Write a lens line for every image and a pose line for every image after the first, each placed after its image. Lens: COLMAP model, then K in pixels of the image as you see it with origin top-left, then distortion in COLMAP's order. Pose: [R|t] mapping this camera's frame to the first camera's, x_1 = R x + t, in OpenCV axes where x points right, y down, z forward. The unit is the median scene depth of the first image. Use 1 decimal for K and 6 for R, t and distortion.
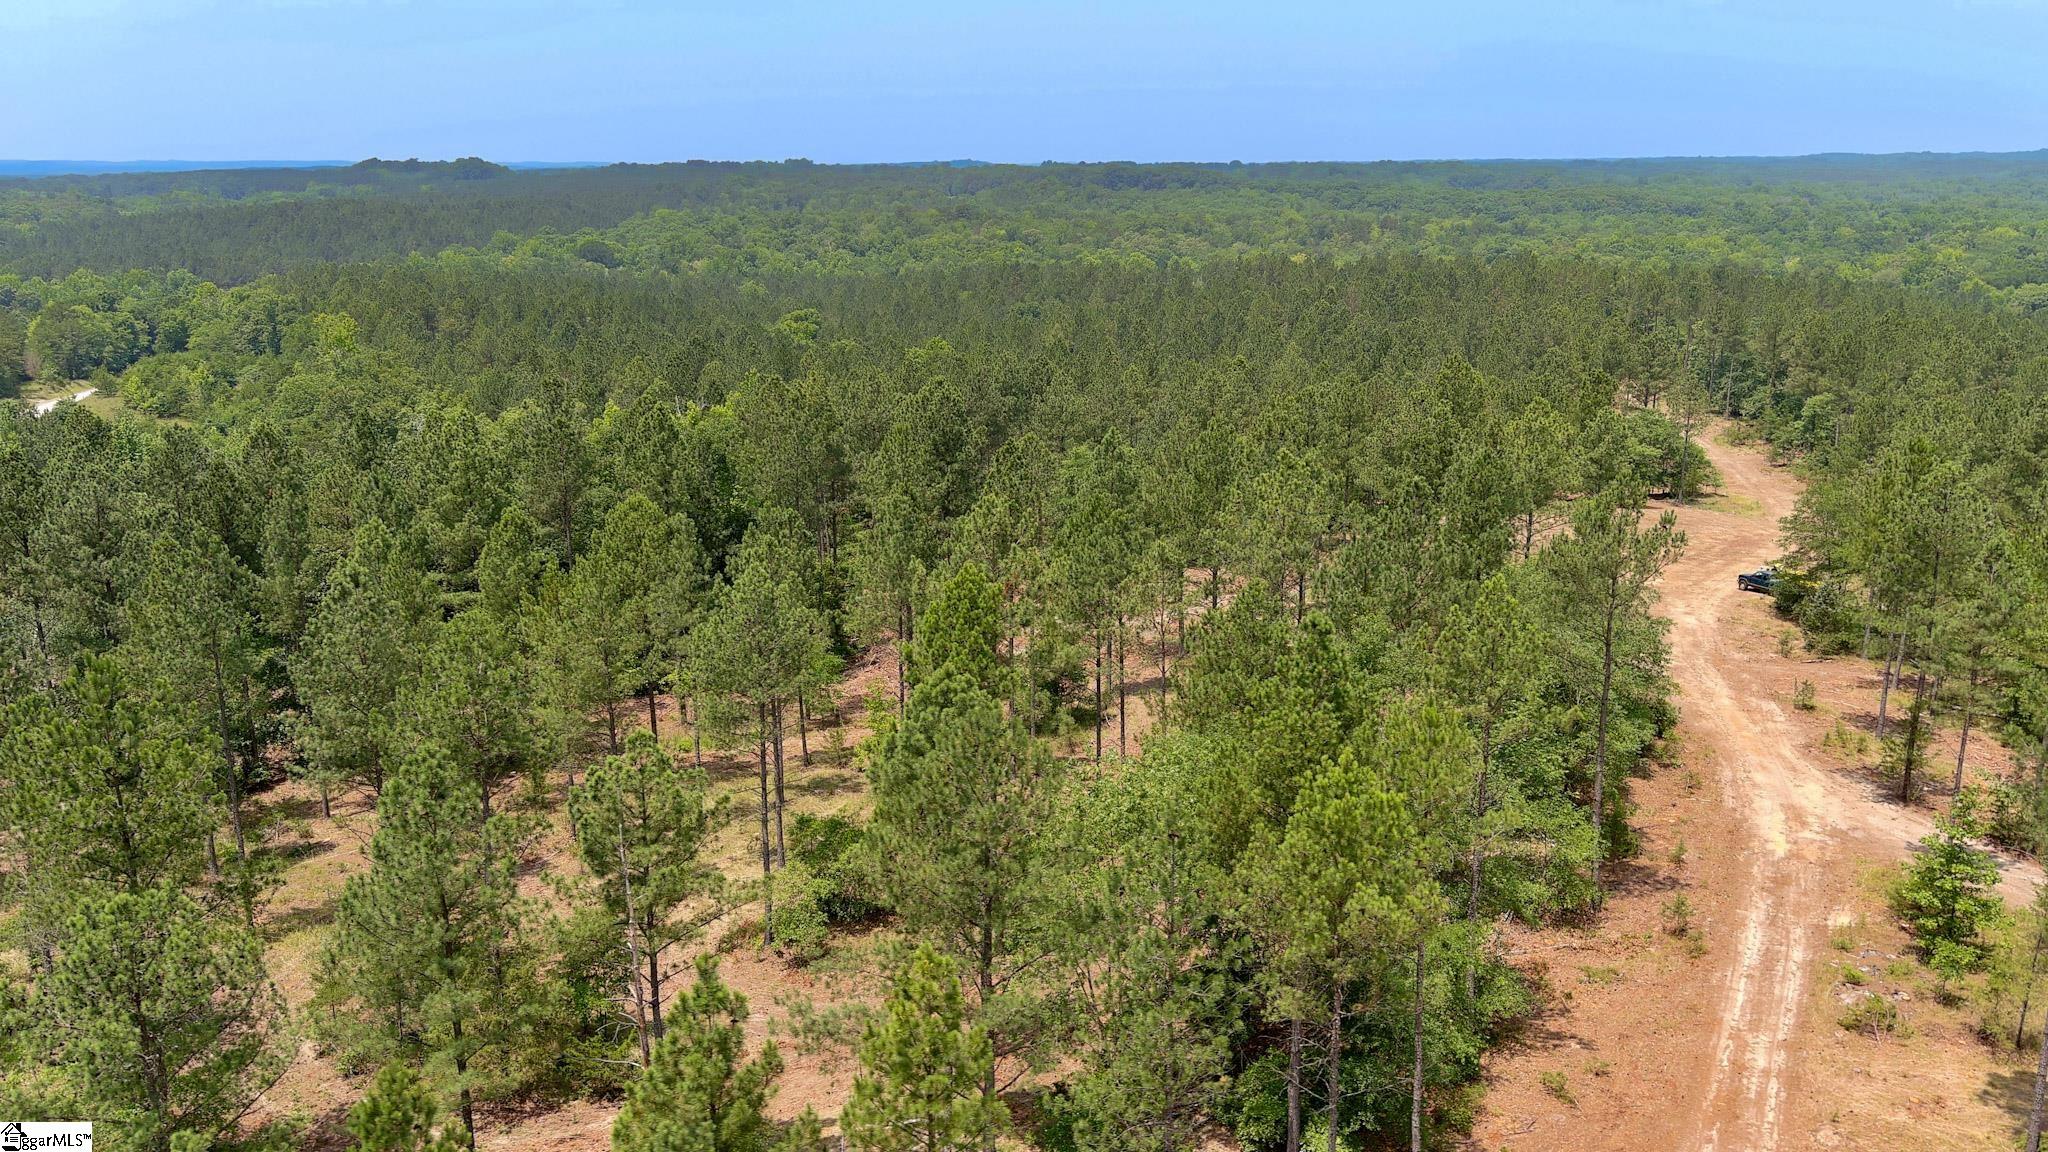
lens RADIAL K [[1568.2, 0, 1024.0], [0, 1568.2, 576.0], [0, 0, 1]] dist [0.009405, -0.024586]
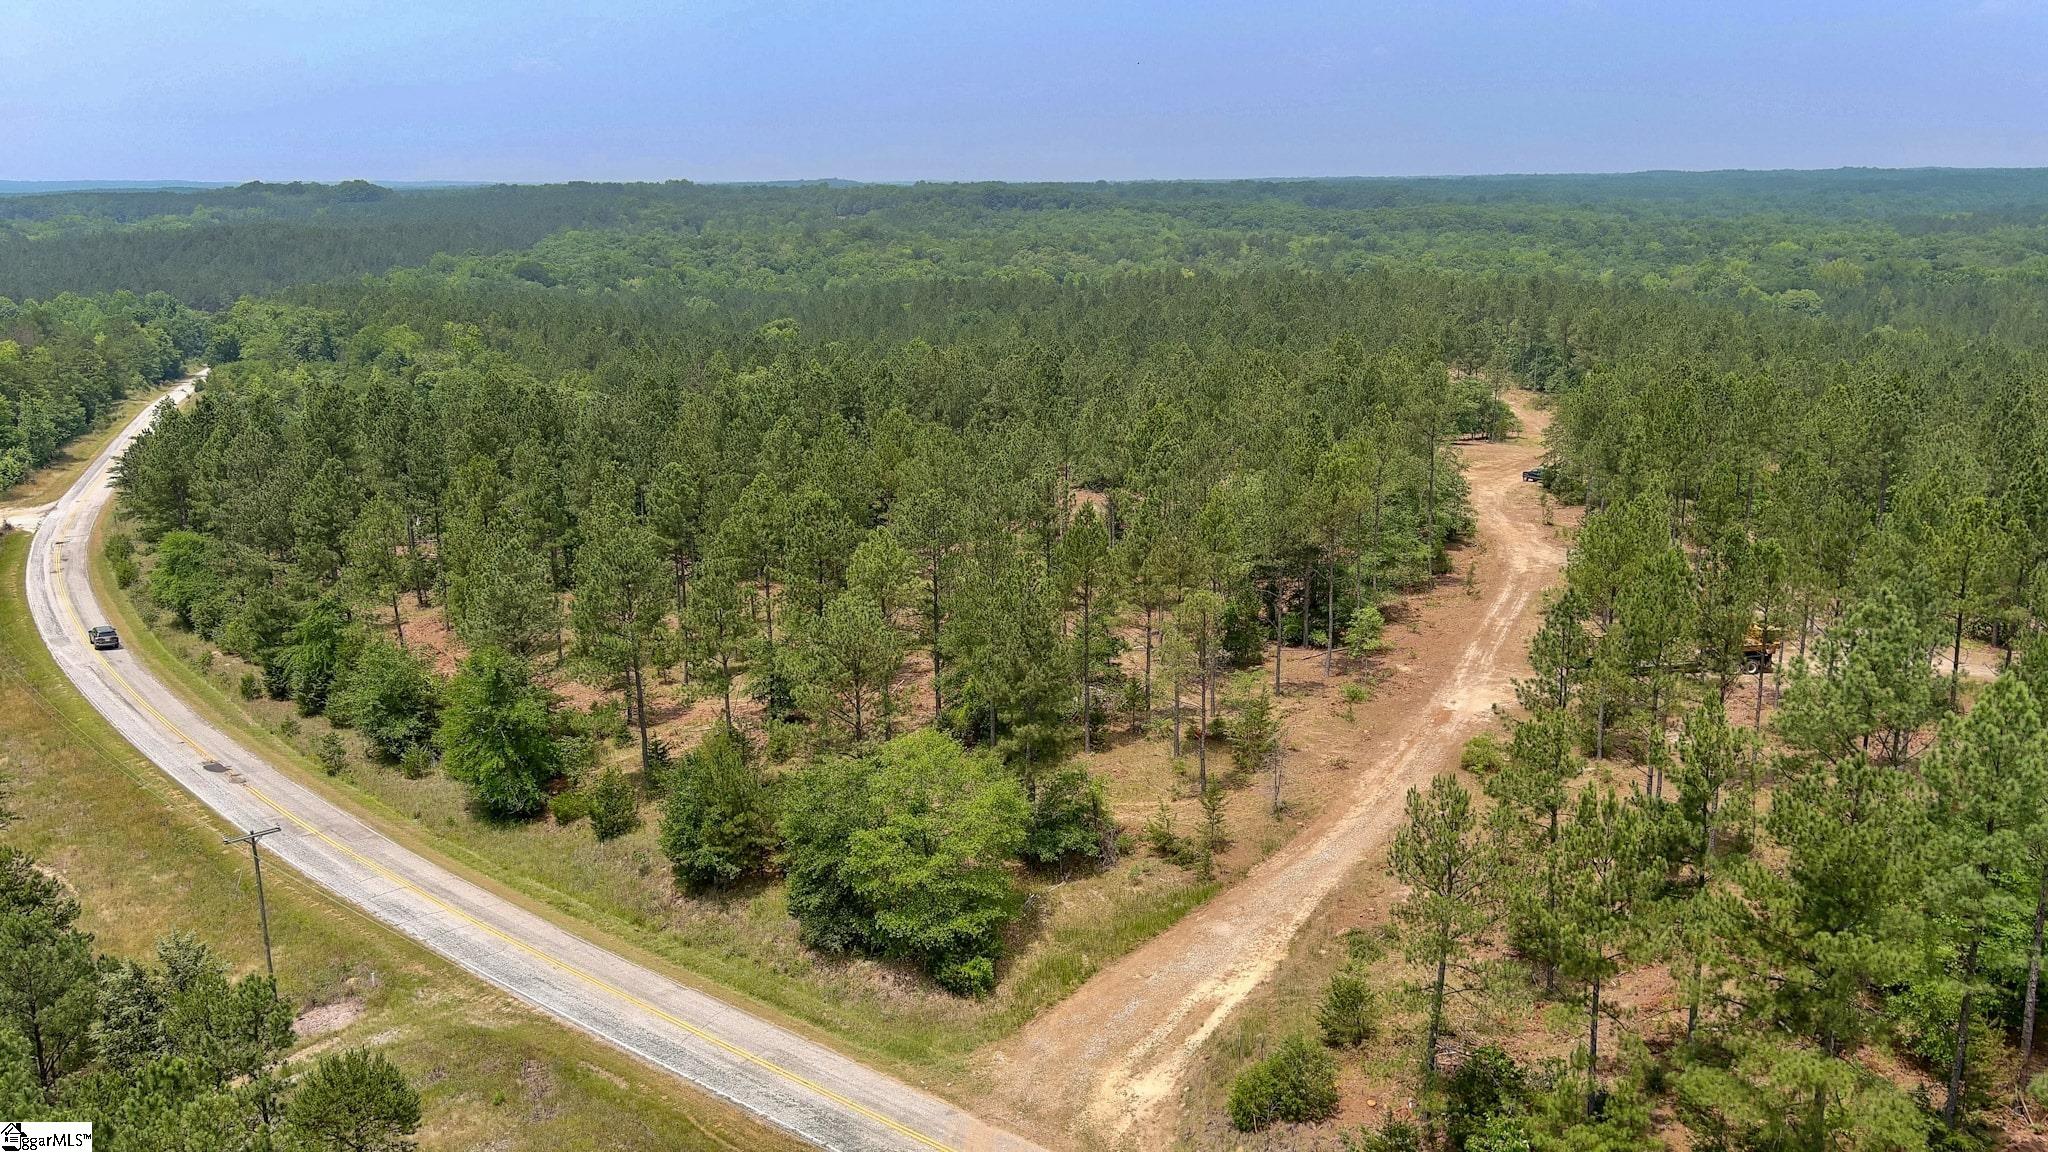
lens RADIAL K [[1568.2, 0, 1024.0], [0, 1568.2, 576.0], [0, 0, 1]] dist [0.009405, -0.024586]
pose [[0.996190, -0.023340, 0.084028, -0.028439], [0.024212, 0.999663, -0.009374, 0.017335], [-0.083781, 0.011373, 0.996419, -0.084315]]
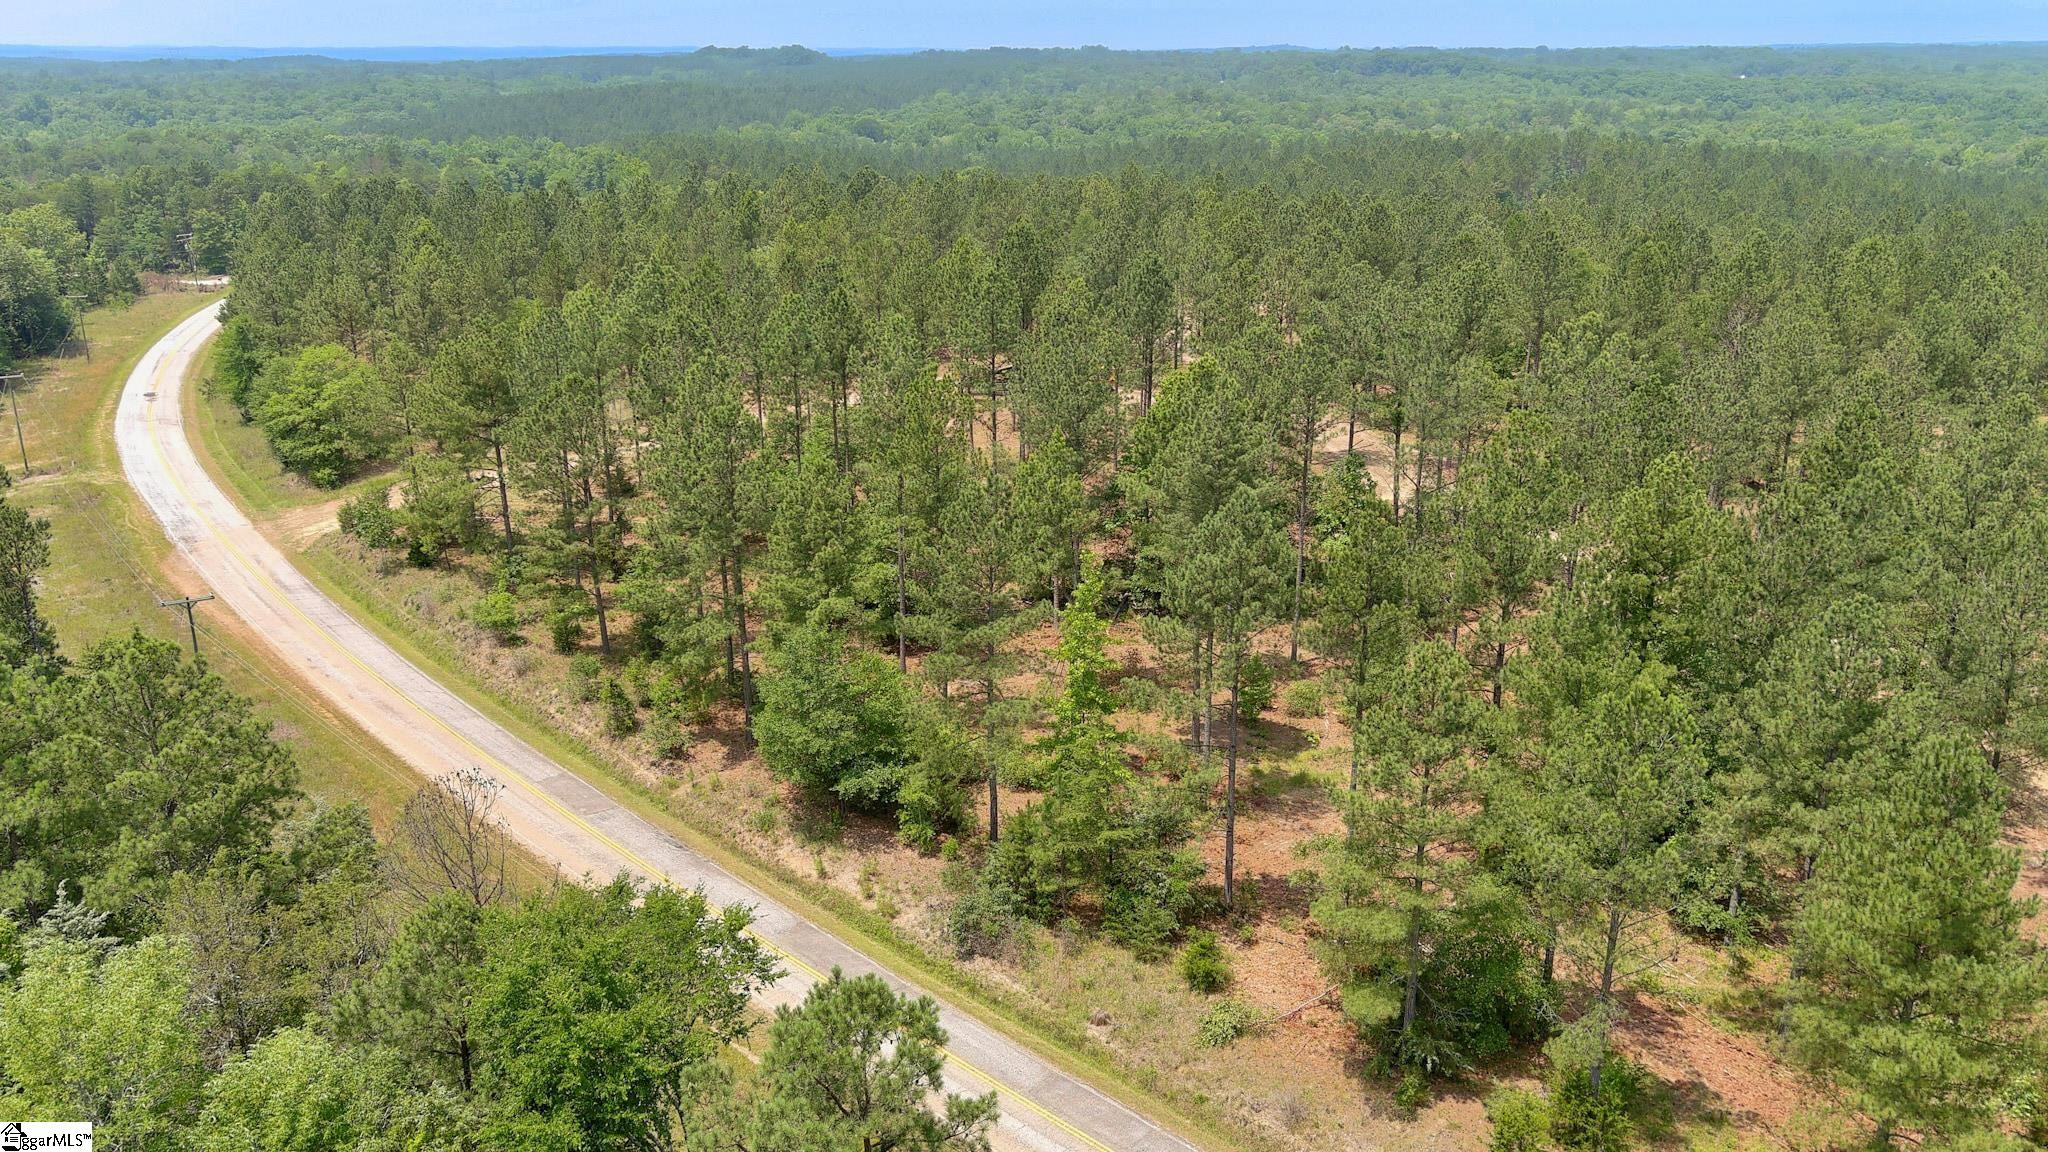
lens RADIAL K [[1568.2, 0, 1024.0], [0, 1568.2, 576.0], [0, 0, 1]] dist [0.009405, -0.024586]
pose [[0.979606, 0.062750, -0.190879, 0.078632], [-0.049815, 0.996172, 0.071833, 0.034471], [0.194656, -0.060859, 0.978982, -0.138483]]
